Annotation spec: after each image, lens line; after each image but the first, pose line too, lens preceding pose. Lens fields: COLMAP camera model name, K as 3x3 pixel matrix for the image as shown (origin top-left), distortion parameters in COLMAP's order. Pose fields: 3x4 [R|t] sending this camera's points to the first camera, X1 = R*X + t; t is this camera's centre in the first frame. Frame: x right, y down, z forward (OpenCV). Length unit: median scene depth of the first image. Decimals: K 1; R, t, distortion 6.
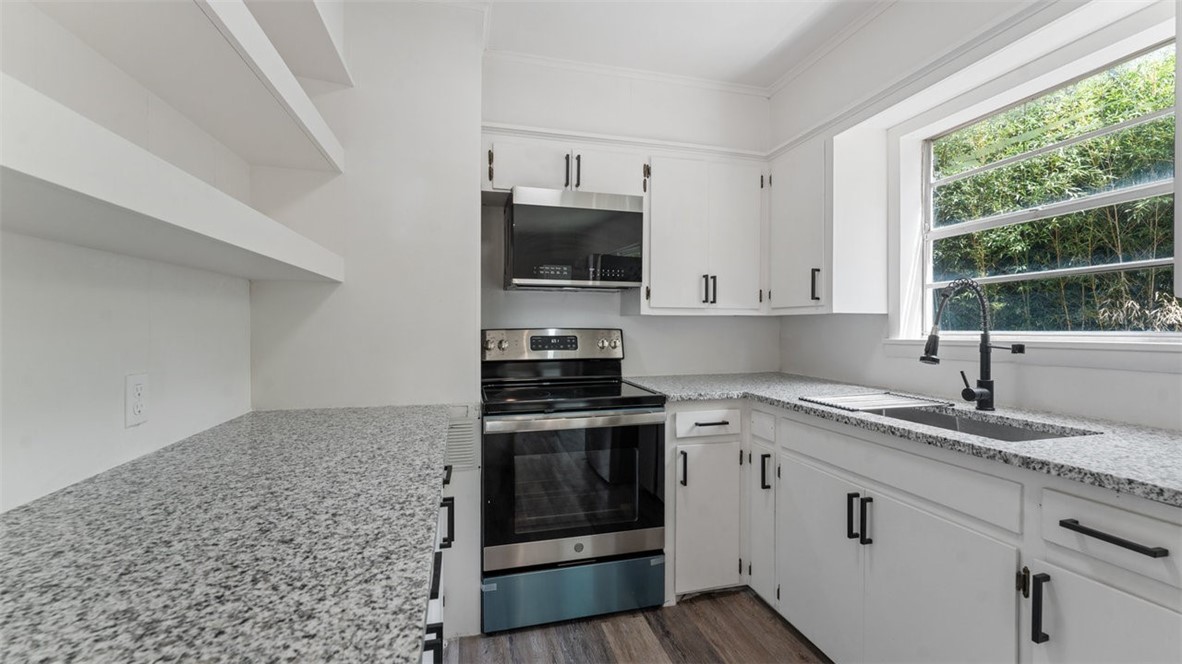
lens RADIAL K [[483.0, 0, 587.6], [0, 483.0, 329.2], [0, 0, 1]] dist [0.000644, 0.000176]
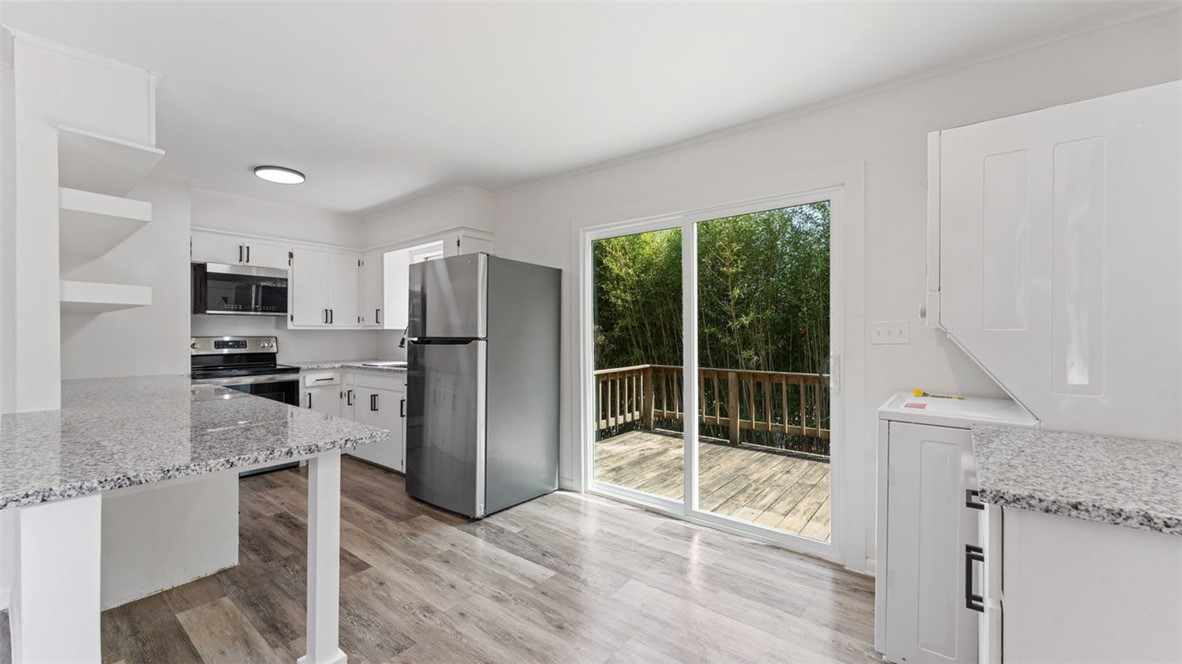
lens RADIAL K [[459.8, 0, 580.7], [0, 459.8, 336.2], [0, 0, 1]] dist [0.000242, -0.000009]
pose [[0.804352, -0.004479, 0.594137, -0.042469], [0.004087, 0.999990, 0.002006, -0.000228], [-0.594140, 0.000814, 0.804362, -1.246456]]
